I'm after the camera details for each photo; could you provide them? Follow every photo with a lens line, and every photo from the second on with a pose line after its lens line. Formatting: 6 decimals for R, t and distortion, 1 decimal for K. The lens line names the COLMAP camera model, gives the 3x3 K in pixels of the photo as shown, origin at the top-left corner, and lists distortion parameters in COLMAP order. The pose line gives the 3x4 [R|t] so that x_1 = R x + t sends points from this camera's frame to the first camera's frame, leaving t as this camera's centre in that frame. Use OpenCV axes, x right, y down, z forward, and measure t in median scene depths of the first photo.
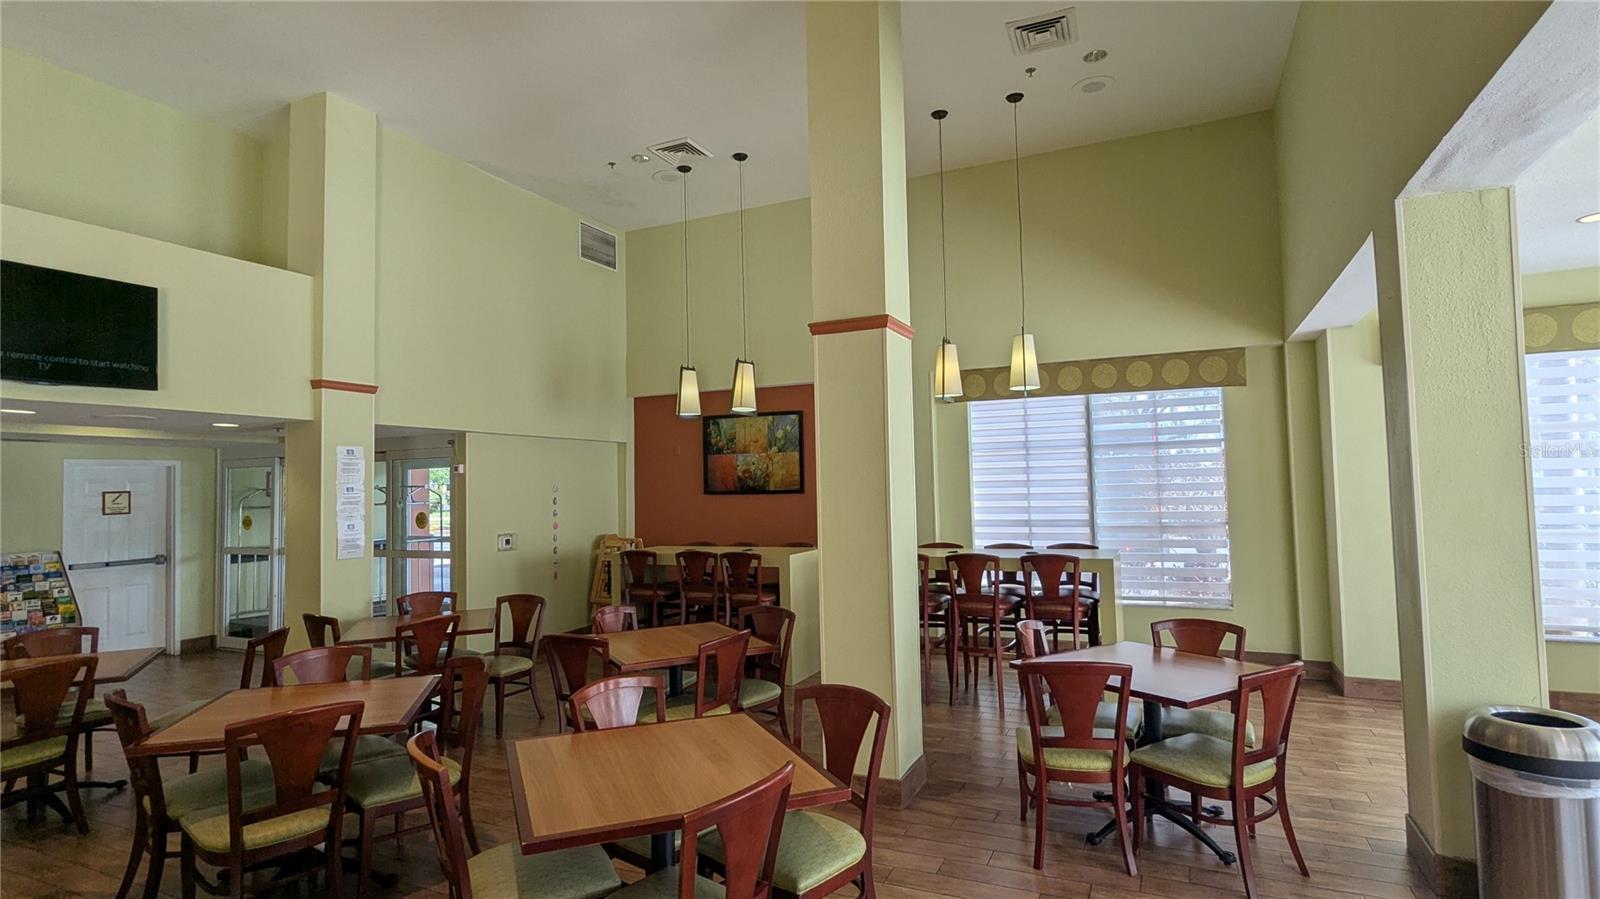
lens RADIAL K [[800.8, 0, 799.8], [0, 800.8, 452.2], [0, 0, 1]] dist [-0.007079, 0.002991]
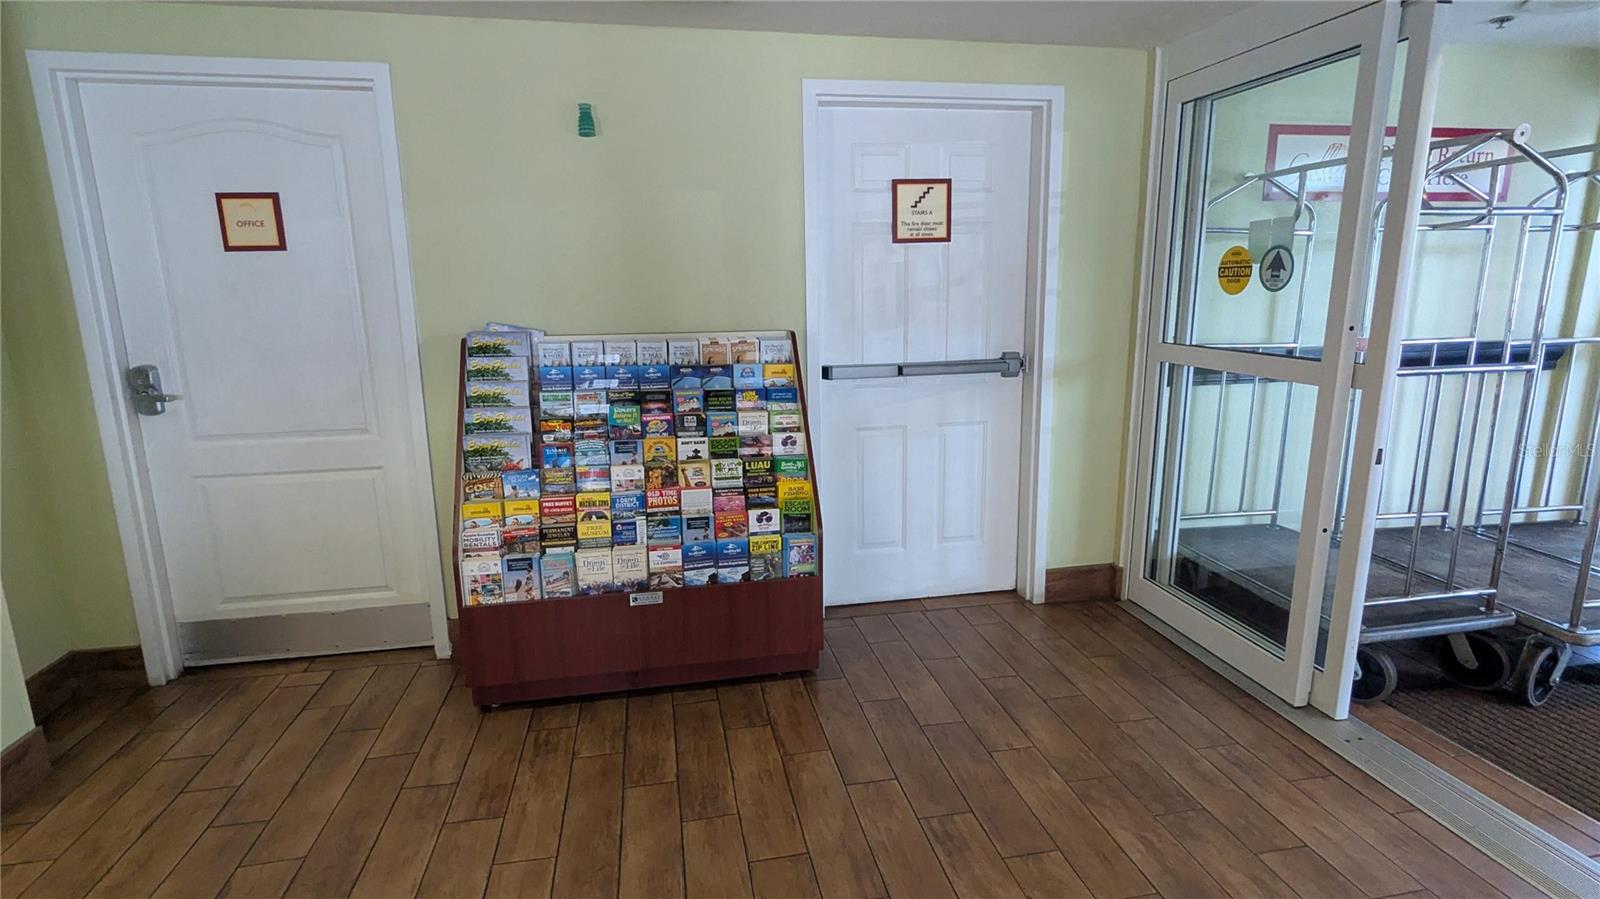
lens RADIAL K [[800.8, 0, 807.2], [0, 800.8, 448.4], [0, 0, 1]] dist [-0.007079, 0.002991]
pose [[0.584127, 0.175761, -0.792404, -0.538475], [0.039143, 0.969037, 0.243794, 0.074797], [0.810718, -0.173424, 0.559160, 0.688575]]
